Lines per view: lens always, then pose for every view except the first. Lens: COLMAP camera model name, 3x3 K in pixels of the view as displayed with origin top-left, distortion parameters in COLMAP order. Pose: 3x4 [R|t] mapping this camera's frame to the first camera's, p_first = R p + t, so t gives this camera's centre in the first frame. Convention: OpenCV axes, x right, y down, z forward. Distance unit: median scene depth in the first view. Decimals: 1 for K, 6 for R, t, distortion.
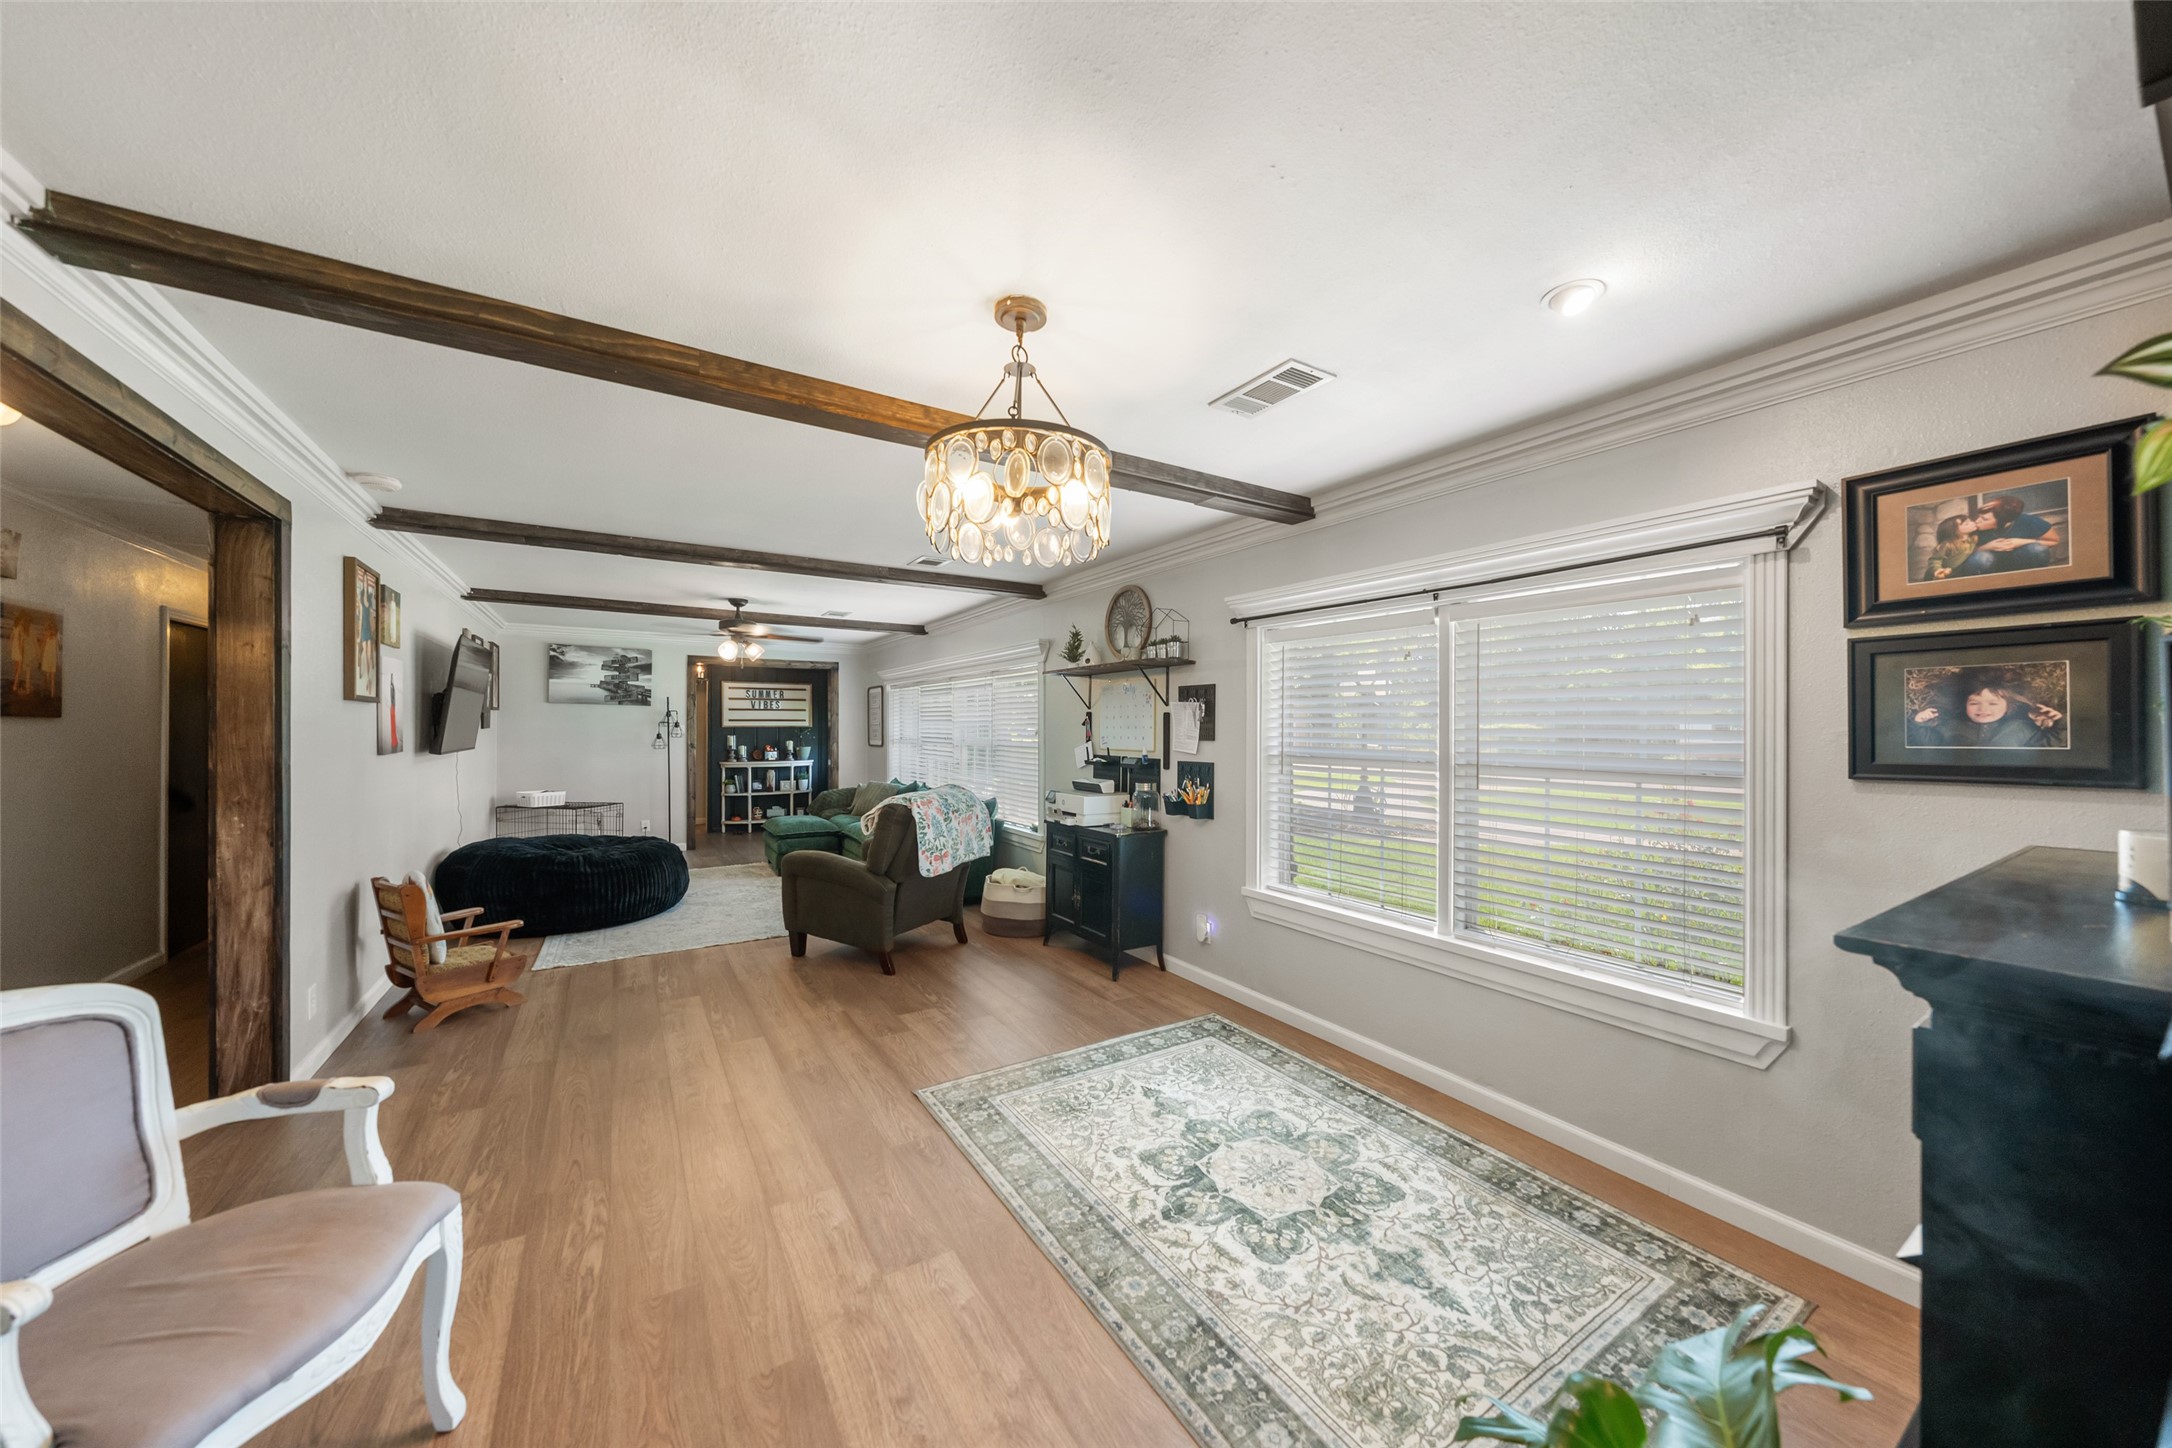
lens RADIAL K [[747.2, 0, 1080.0], [0, 747.2, 729.1], [0, 0, 1]] dist [-0.002706, 0.000230]
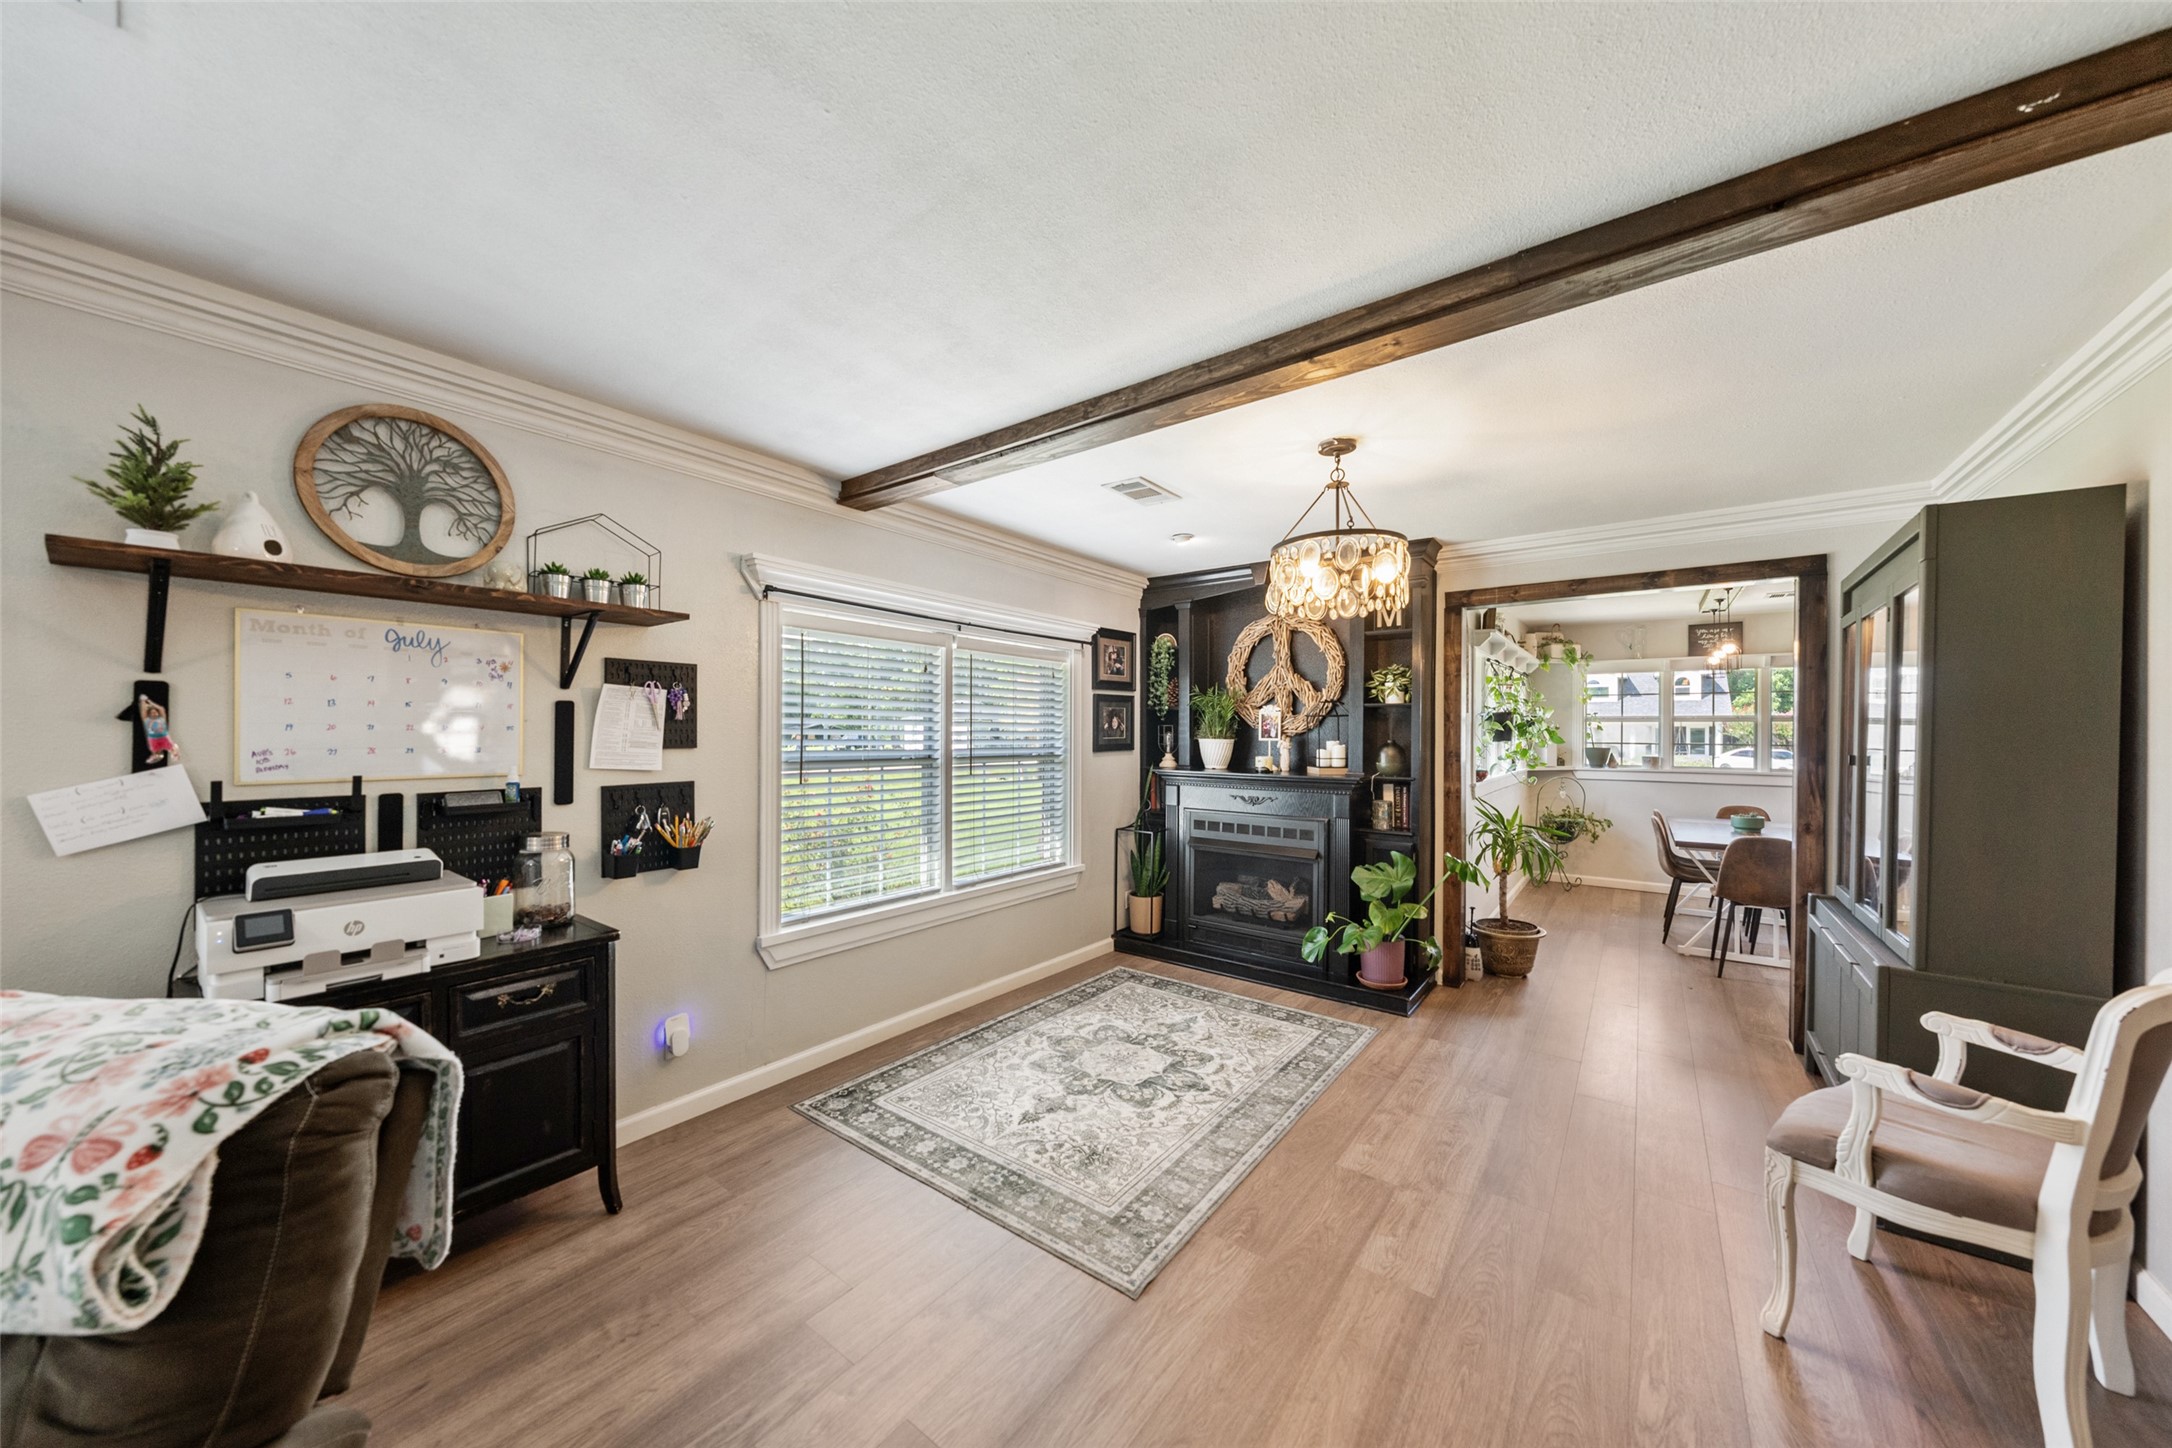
lens RADIAL K [[747.2, 0, 1081.0], [0, 747.2, 729.4], [0, 0, 1]] dist [-0.002706, 0.000230]
pose [[-0.358322, -0.002663, 0.933594, -0.881243], [-0.004581, 0.999989, 0.001094, -0.005316], [-0.933587, -0.003885, -0.358330, 1.395717]]
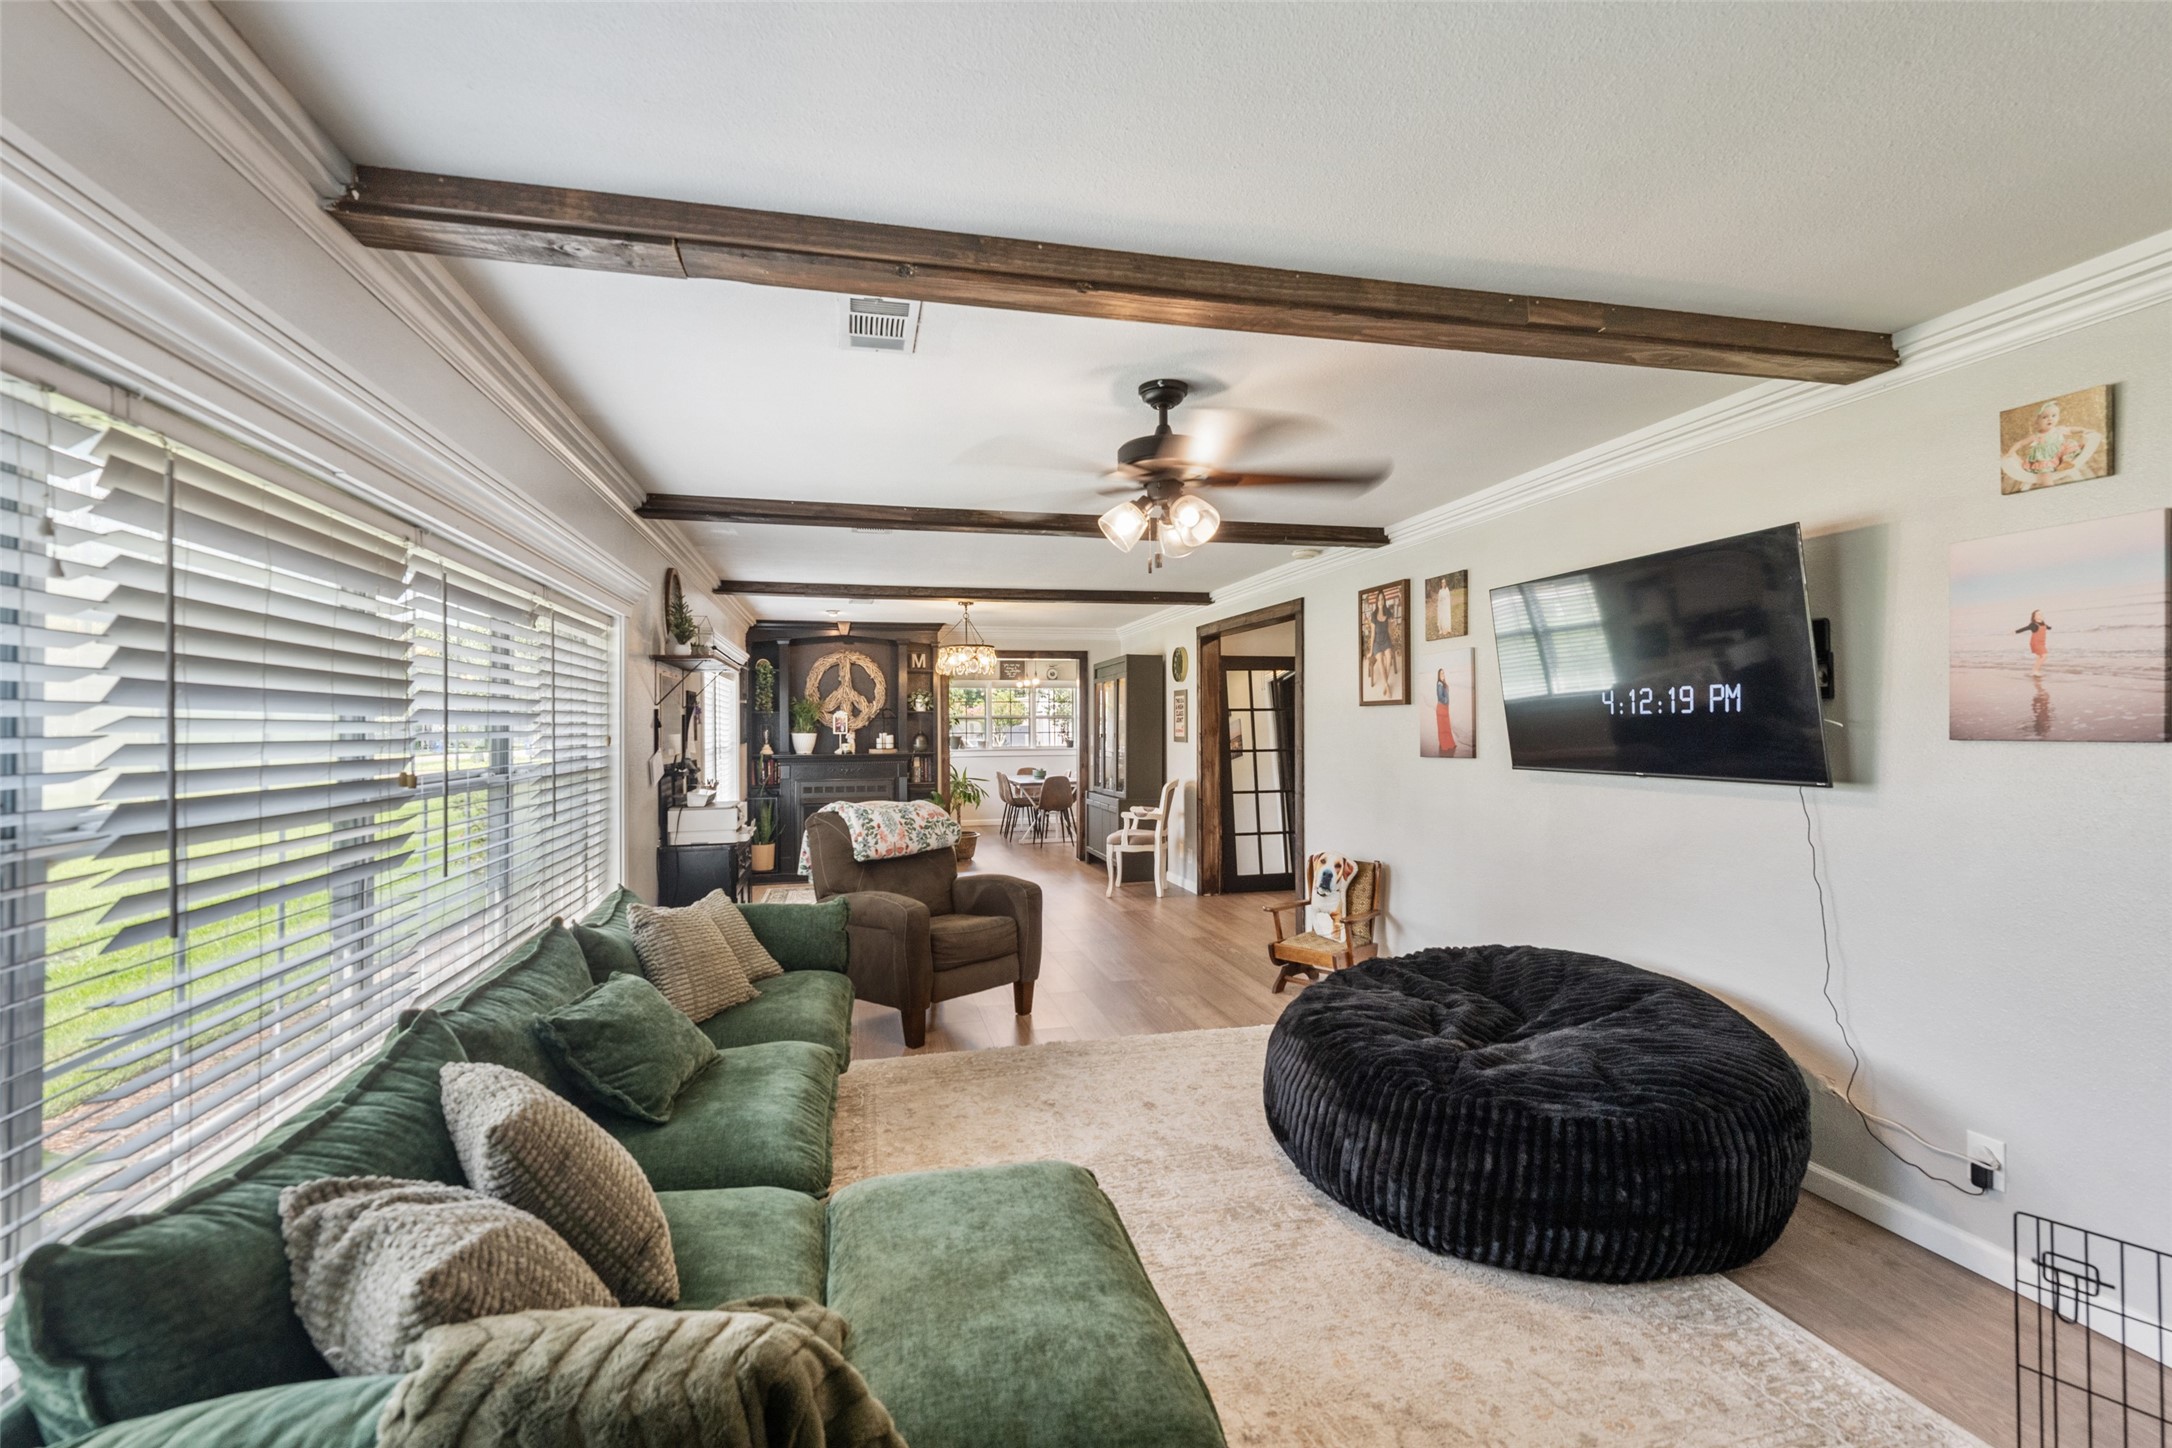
lens RADIAL K [[915.8, 0, 1088.6], [0, 915.8, 717.3], [0, 0, 1]] dist [0.000041, -0.000413]
pose [[-0.949521, 0.000706, 0.313704, -1.337361], [-0.000975, 0.999986, -0.005201, -0.023637], [-0.313703, -0.005244, -0.949507, 3.358892]]
